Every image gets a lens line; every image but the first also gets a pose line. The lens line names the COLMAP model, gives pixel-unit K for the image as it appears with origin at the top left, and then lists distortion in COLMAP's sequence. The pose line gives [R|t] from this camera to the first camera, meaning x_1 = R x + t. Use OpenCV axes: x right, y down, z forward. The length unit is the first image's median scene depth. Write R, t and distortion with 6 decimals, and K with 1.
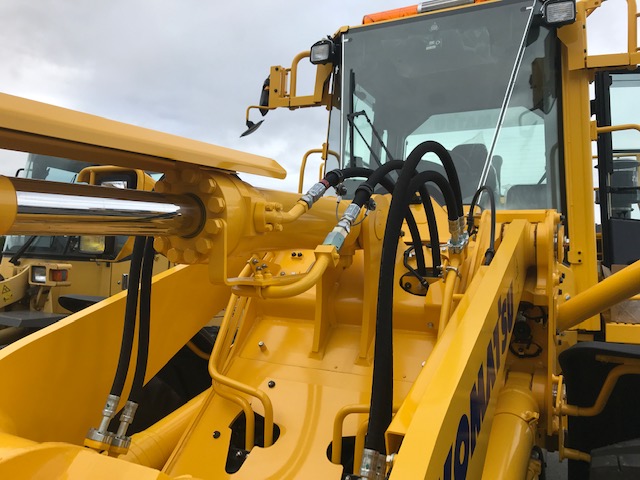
lens RADIAL K [[520.9, 0, 320.5], [0, 520.9, 238.8], [0, 0, 1]] dist [0.035107, 0.001562]
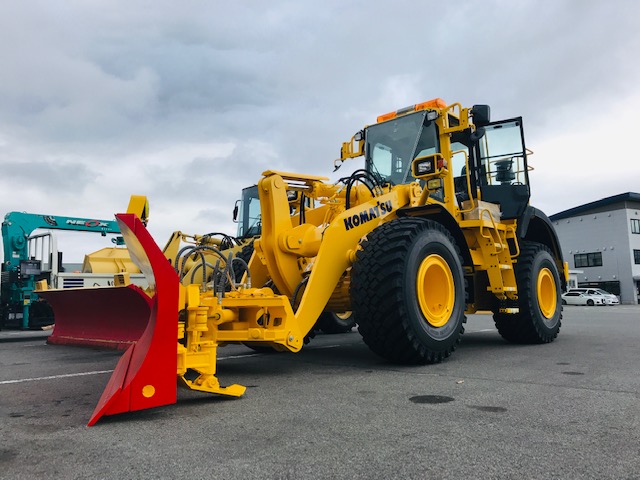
lens RADIAL K [[520.9, 0, 320.0], [0, 520.9, 240.2], [0, 0, 1]] dist [0.035107, 0.001562]
pose [[0.960547, -0.094527, -0.261561, 0.425606], [0.079959, 0.994623, -0.065813, 0.299601], [0.266376, 0.042303, 0.962941, -1.463504]]
